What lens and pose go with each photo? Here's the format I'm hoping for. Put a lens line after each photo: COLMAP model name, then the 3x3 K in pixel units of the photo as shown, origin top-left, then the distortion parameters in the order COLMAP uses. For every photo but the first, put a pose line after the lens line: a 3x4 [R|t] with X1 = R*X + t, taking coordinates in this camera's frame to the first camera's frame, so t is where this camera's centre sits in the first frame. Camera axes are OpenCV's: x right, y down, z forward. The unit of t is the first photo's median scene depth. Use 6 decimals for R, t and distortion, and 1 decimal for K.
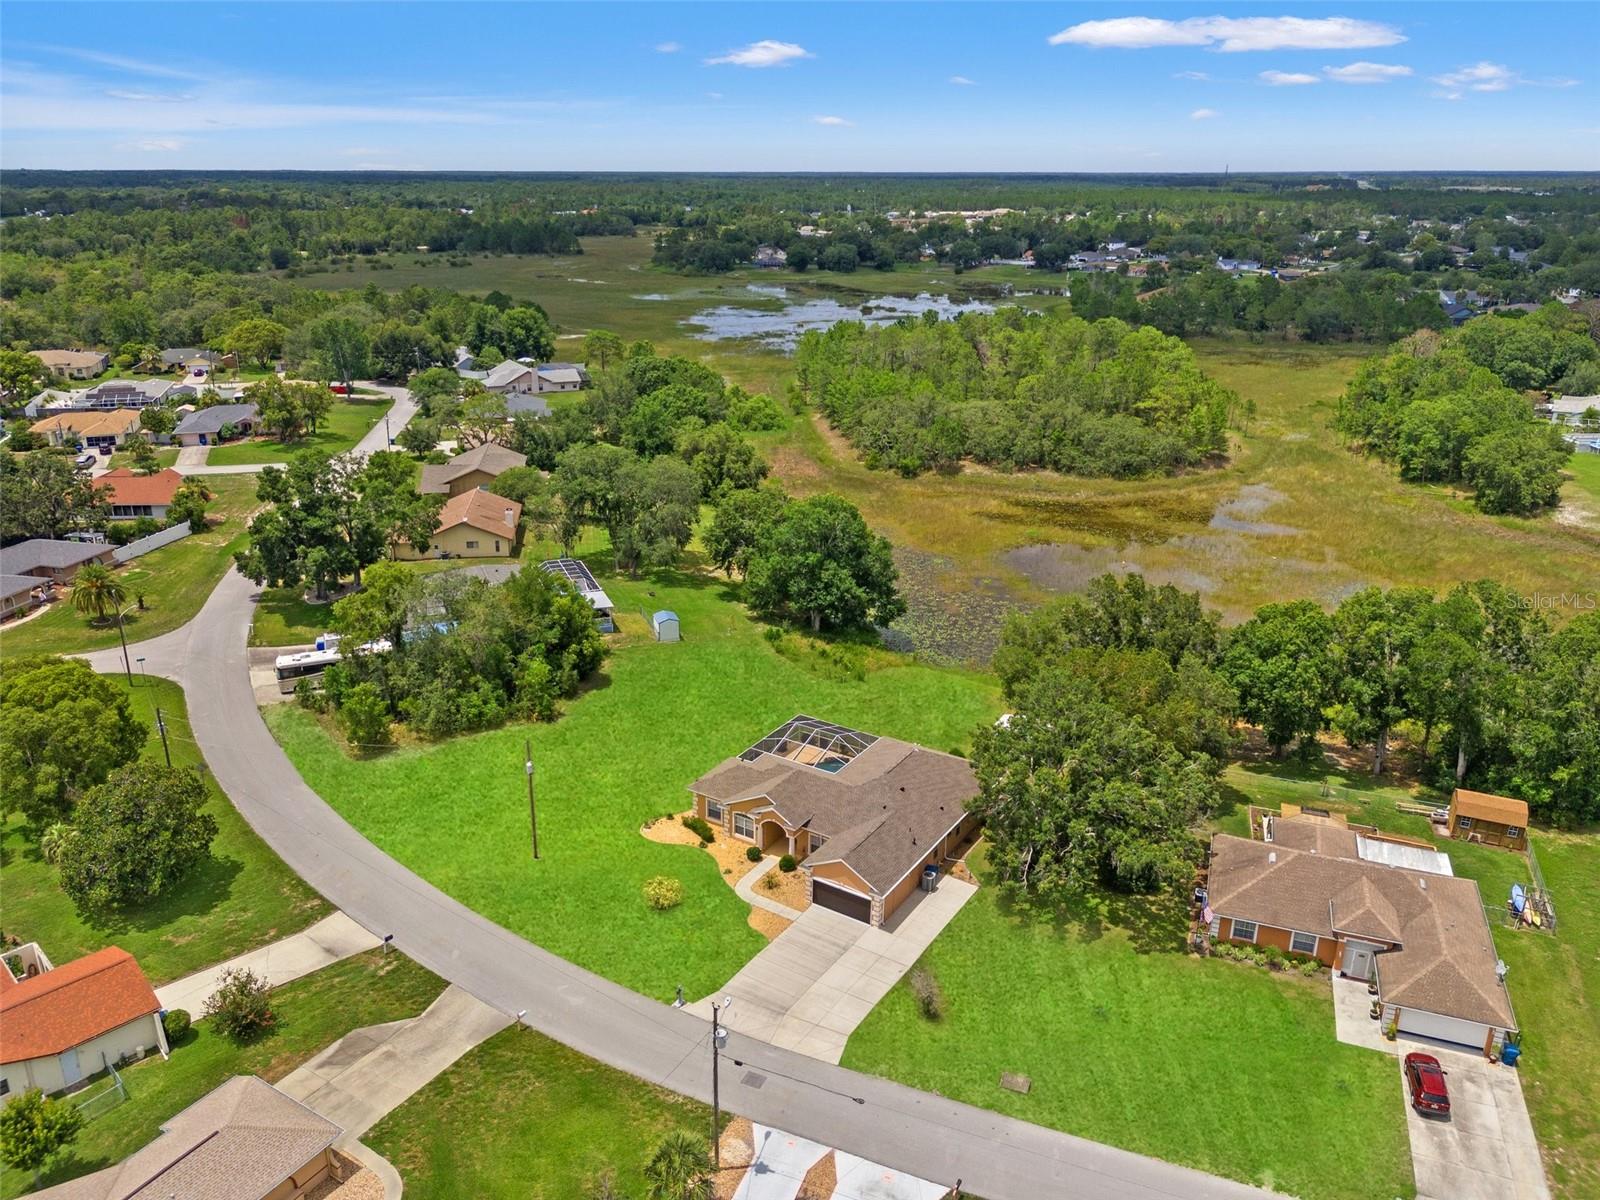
lens RADIAL K [[1135.3, 0, 800.0], [0, 1135.3, 600.0], [0, 0, 1]] dist [0.113957, -0.166436]
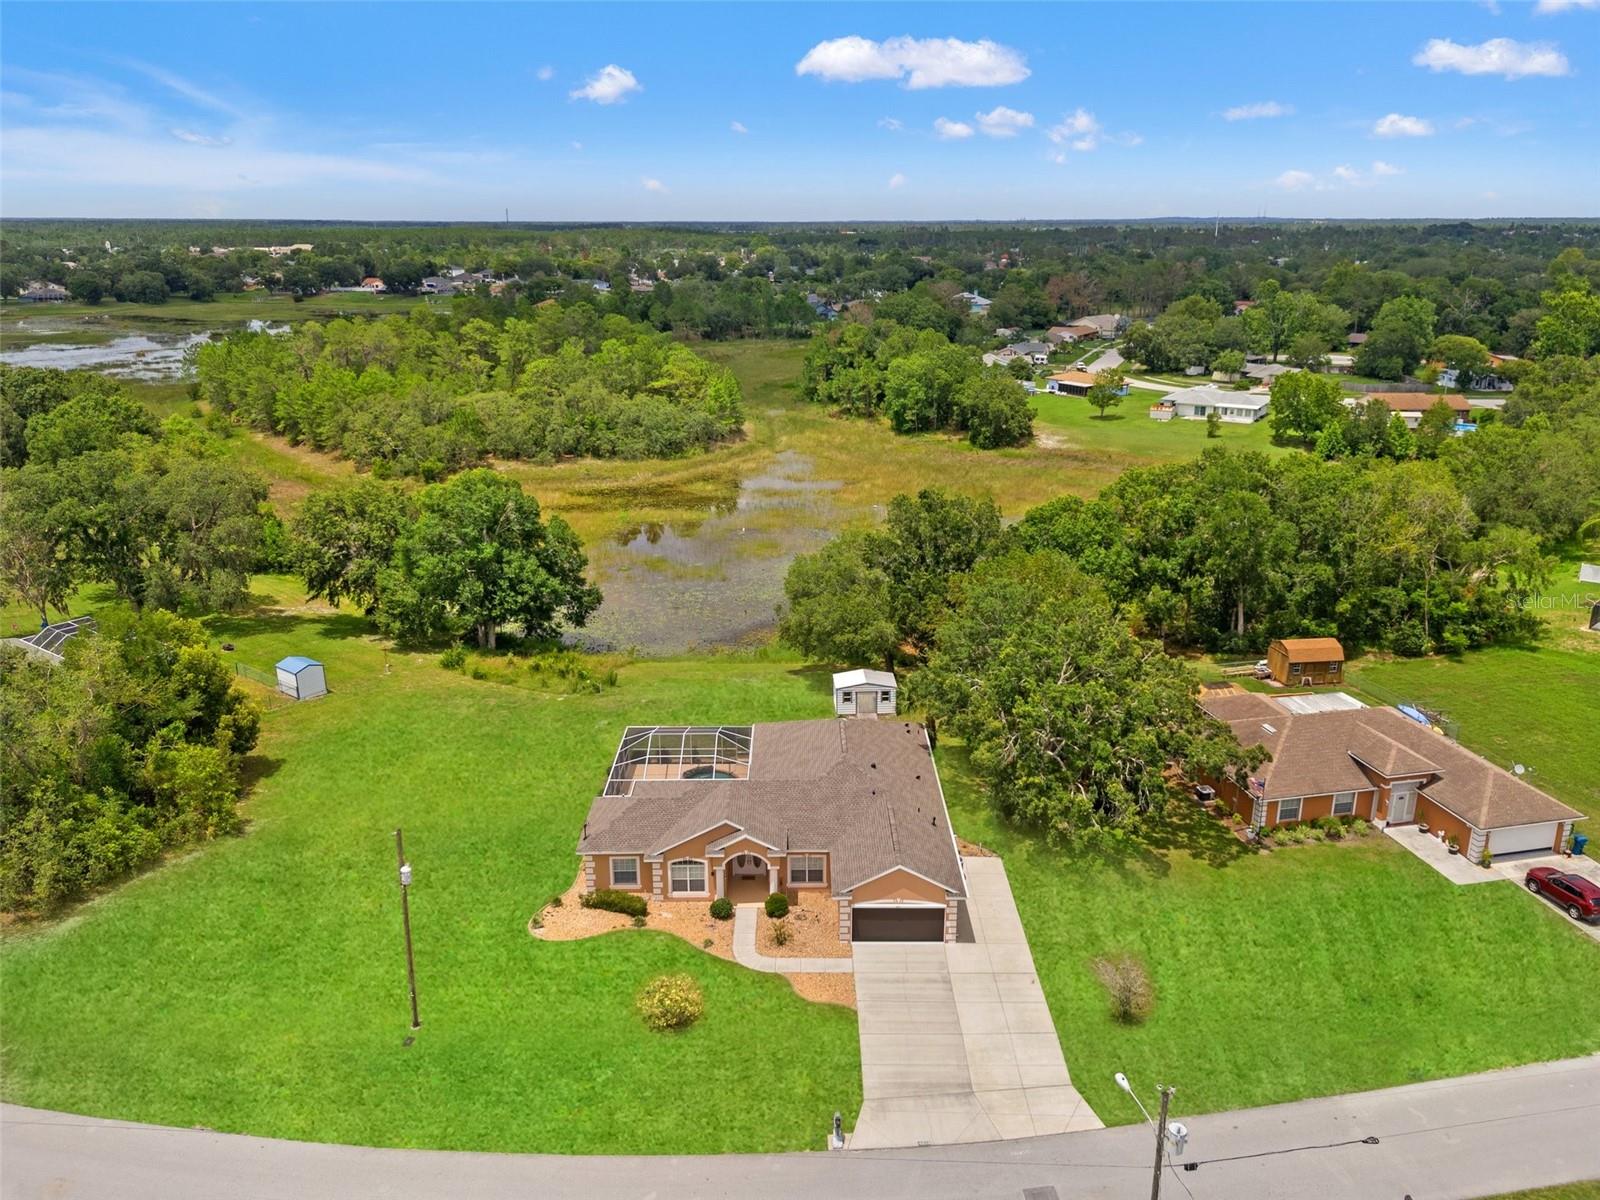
lens RADIAL K [[1140.6, 0, 754.9], [0, 1140.6, 616.5], [0, 0, 1]] dist [0.066272, -0.070764]
pose [[0.842848, -0.173109, 0.509549, -0.179204], [0.190275, 0.981552, 0.018726, 0.019825], [-0.503391, 0.081171, 0.860238, 0.193755]]
